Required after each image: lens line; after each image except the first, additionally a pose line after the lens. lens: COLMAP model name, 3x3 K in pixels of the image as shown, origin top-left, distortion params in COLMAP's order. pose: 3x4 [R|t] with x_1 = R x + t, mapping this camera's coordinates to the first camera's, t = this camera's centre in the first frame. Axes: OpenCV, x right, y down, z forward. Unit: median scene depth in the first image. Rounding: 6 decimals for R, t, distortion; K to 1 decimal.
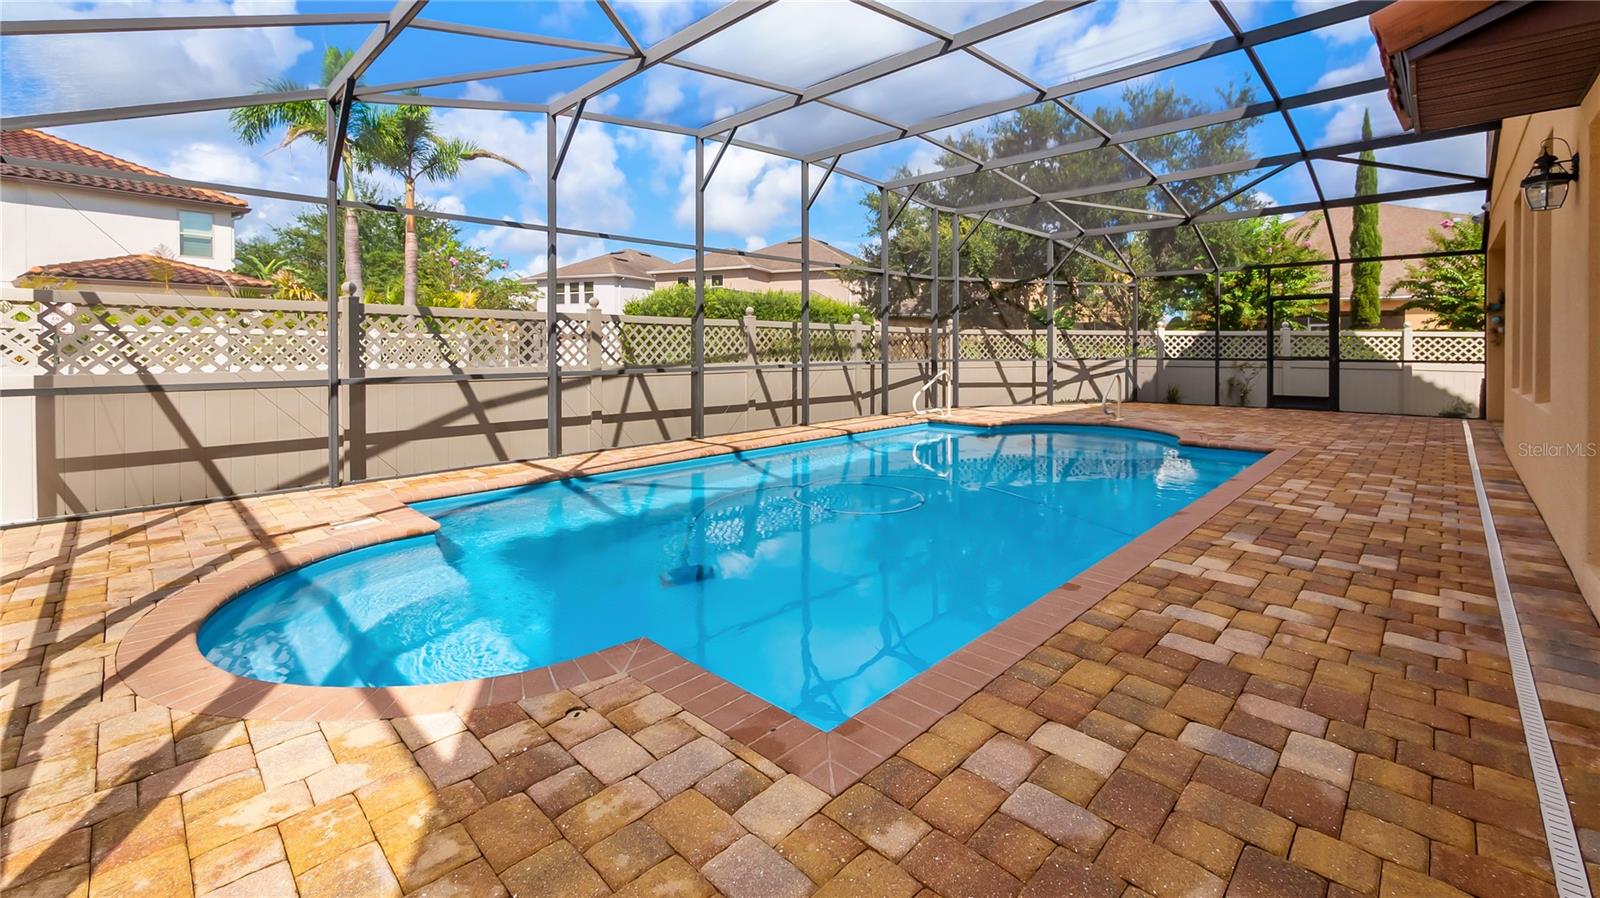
lens RADIAL K [[662.1, 0, 833.4], [0, 662.1, 352.2], [0, 0, 1]] dist [-0.002969, -0.000361]
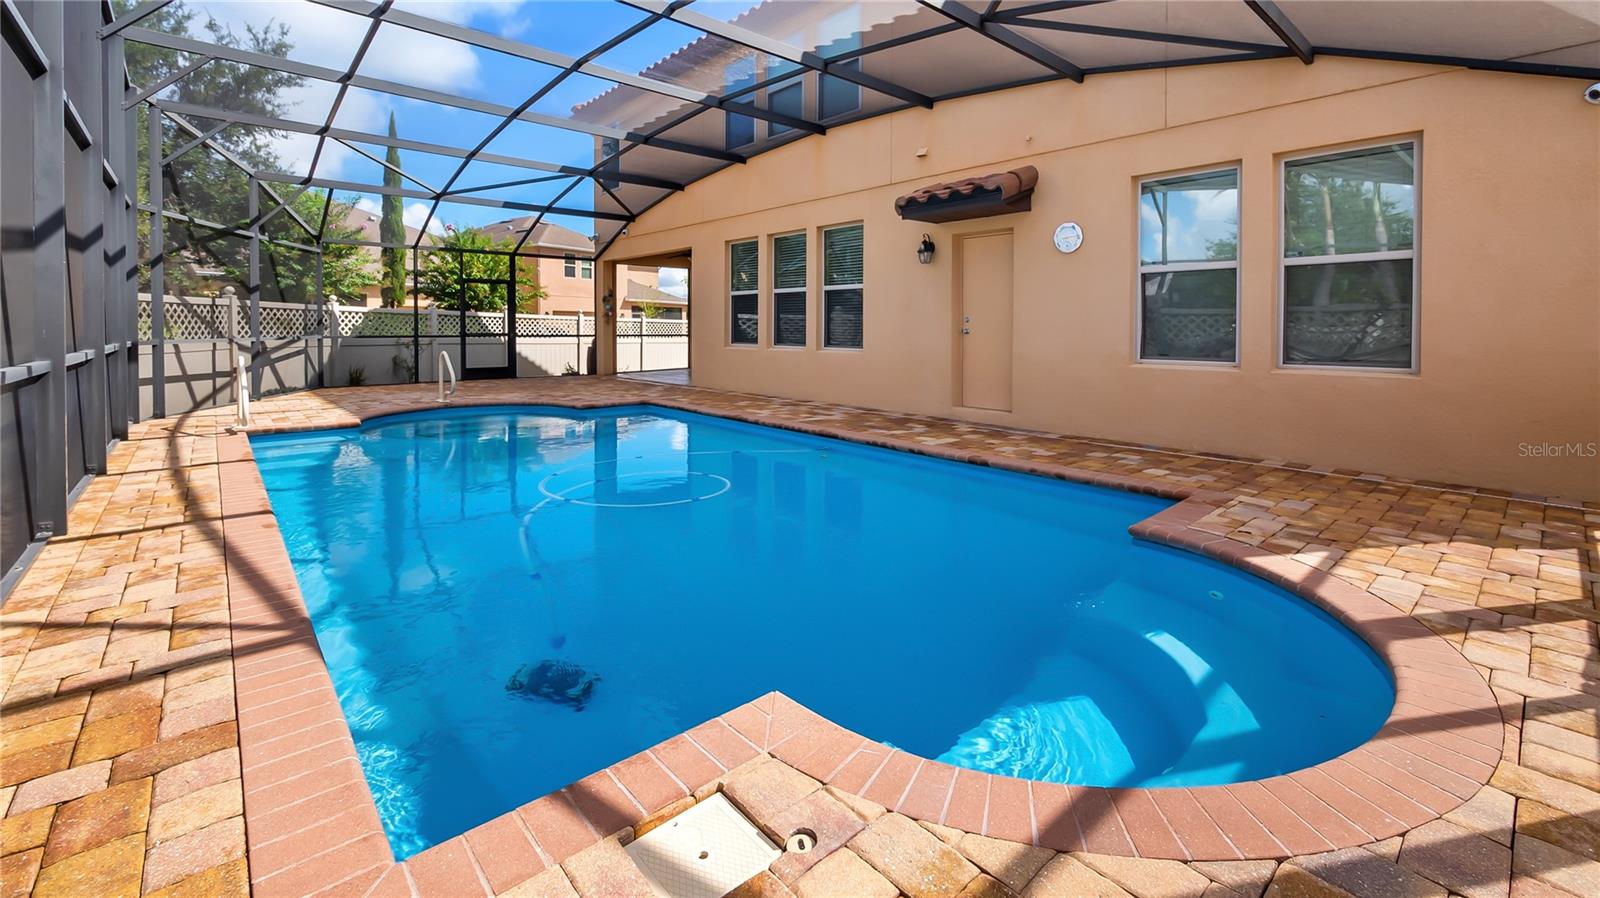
lens RADIAL K [[667.6, 0, 796.3], [0, 667.6, 330.7], [0, 0, 1]] dist [-0.001278, -0.000032]
pose [[0.108872, -0.001307, 0.994055, -0.378619], [0.006009, 0.999982, 0.000656, 0.004818], [-0.994038, 0.005902, 0.108878, 0.336385]]
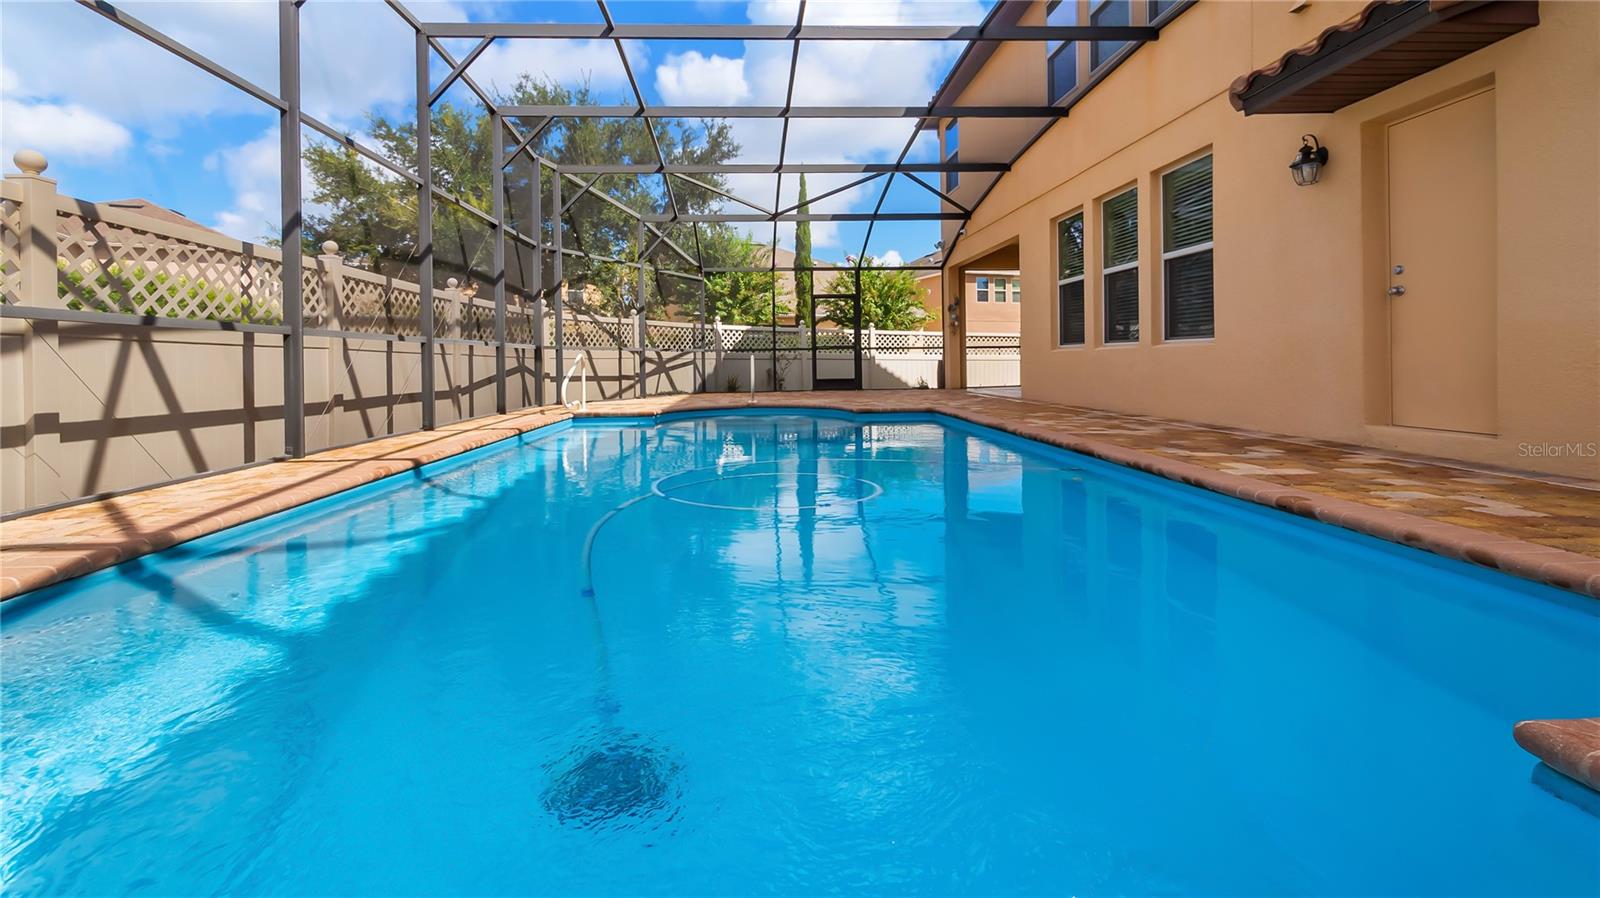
lens RADIAL K [[653.2, 0, 779.7], [0, 653.2, 364.1], [0, 0, 1]] dist [-0.000917, 0.000143]
pose [[0.708206, -0.010904, 0.705922, -0.199565], [0.019792, 0.999794, -0.004413, 0.042428], [-0.705728, 0.017097, 0.708276, 0.226728]]
